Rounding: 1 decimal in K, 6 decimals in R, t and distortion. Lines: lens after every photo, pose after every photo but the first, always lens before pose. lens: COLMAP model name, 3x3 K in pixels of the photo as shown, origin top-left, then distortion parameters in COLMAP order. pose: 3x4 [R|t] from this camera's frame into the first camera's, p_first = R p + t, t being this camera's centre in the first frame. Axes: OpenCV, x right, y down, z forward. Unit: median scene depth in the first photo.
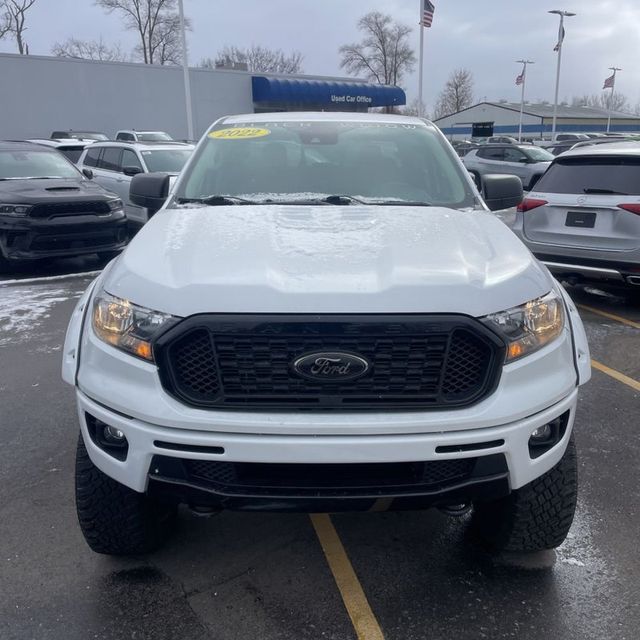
lens RADIAL K [[648.3, 0, 309.5], [0, 648.3, 323.1], [0, 0, 1]] dist [0.094317, -0.139234]
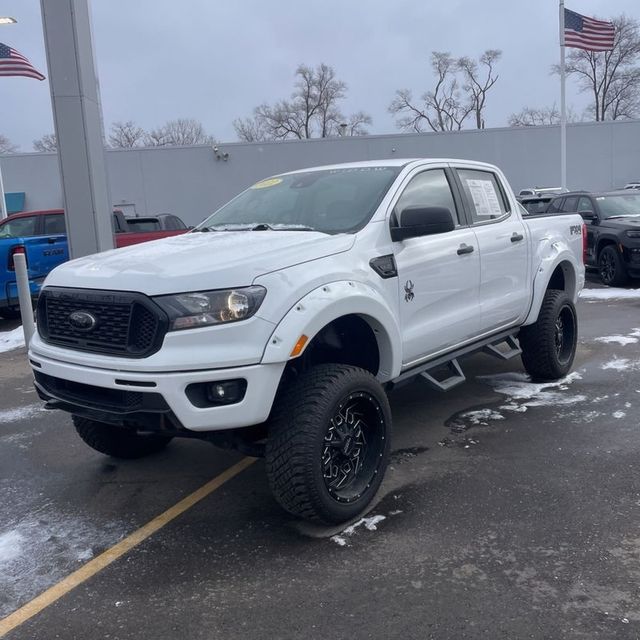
lens RADIAL K [[634.5, 0, 320.0], [0, 634.5, 320.0], [0, 0, 1]] dist [0.092254, -0.118828]
pose [[0.776689, 0.065888, -0.626429, 0.065696], [-0.121147, 0.991572, -0.045912, 0.002898], [0.618125, 0.111550, 0.778125, 0.005885]]
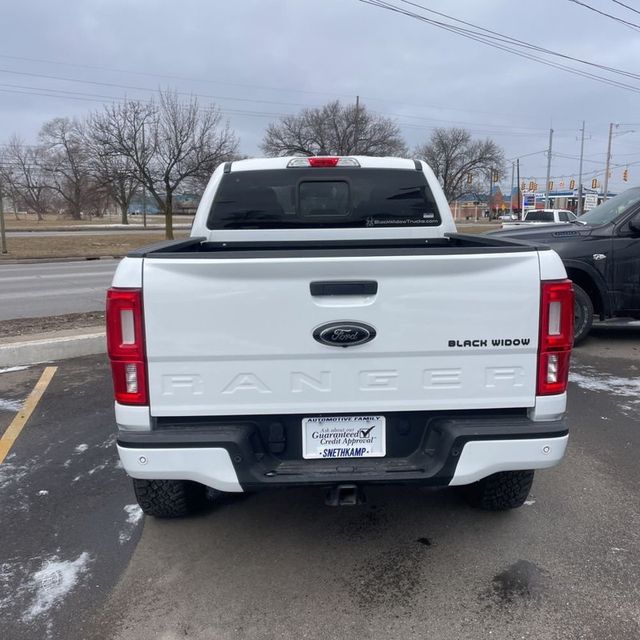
lens RADIAL K [[642.3, 0, 328.4], [0, 642.3, 318.4], [0, 0, 1]] dist [0.095500, -0.127285]
pose [[-0.999441, 0.016253, -0.029206, 0.004336], [0.002522, 0.907998, 0.418968, -0.051446], [0.033328, 0.418660, -0.907531, 0.200769]]
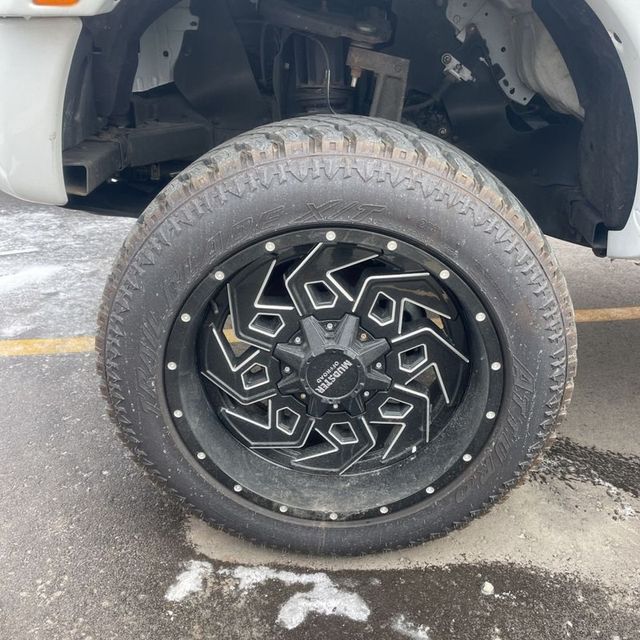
lens RADIAL K [[648.3, 0, 309.5], [0, 648.3, 323.1], [0, 0, 1]] dist [0.094317, -0.139234]
pose [[-0.050702, 0.430740, -0.901051, 0.044552], [-0.298365, 0.854476, 0.425264, 0.001485], [0.953104, 0.290404, 0.085194, 0.063404]]
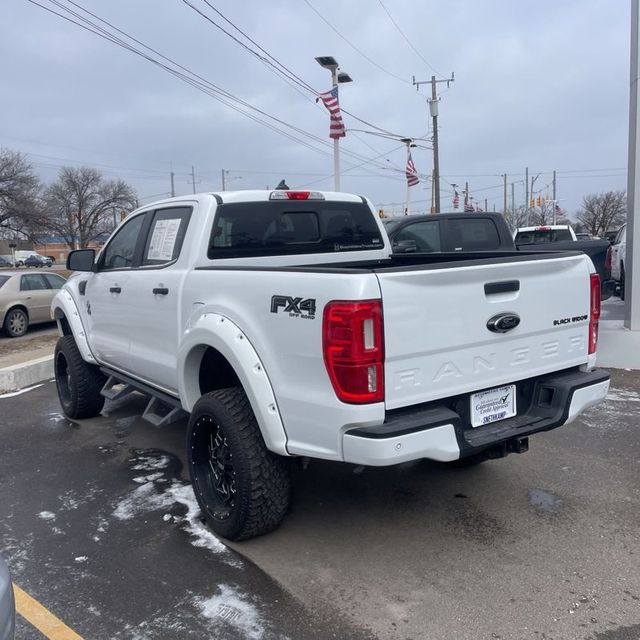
lens RADIAL K [[638.8, 0, 321.5], [0, 638.8, 331.6], [0, 0, 1]] dist [0.107240, -0.152518]
pose [[-0.826295, 0.113528, -0.551677, 0.053707], [-0.107456, 0.929709, 0.352269, -0.049491], [0.552892, 0.350360, -0.756015, 0.195244]]
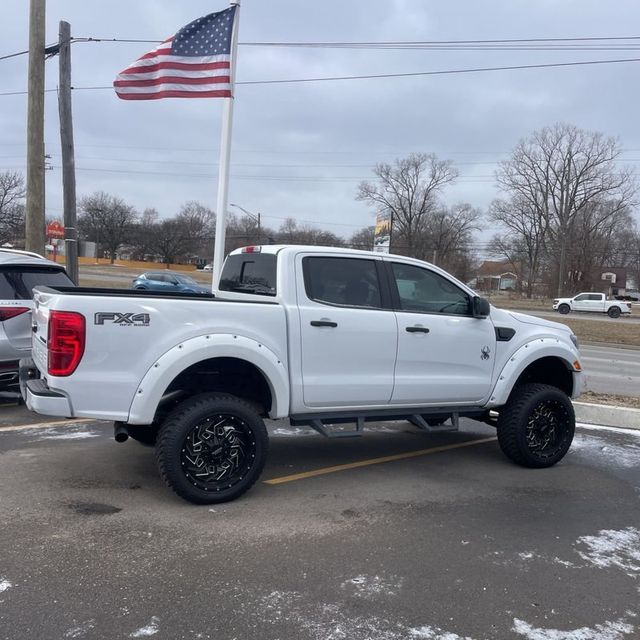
lens RADIAL K [[648.3, 0, 309.5], [0, 648.3, 323.1], [0, 0, 1]] dist [0.094317, -0.139234]
pose [[-0.433926, -0.081350, 0.897268, -0.117535], [0.180832, 0.967784, 0.175195, -0.040688], [-0.882614, 0.238276, -0.405236, 0.159285]]
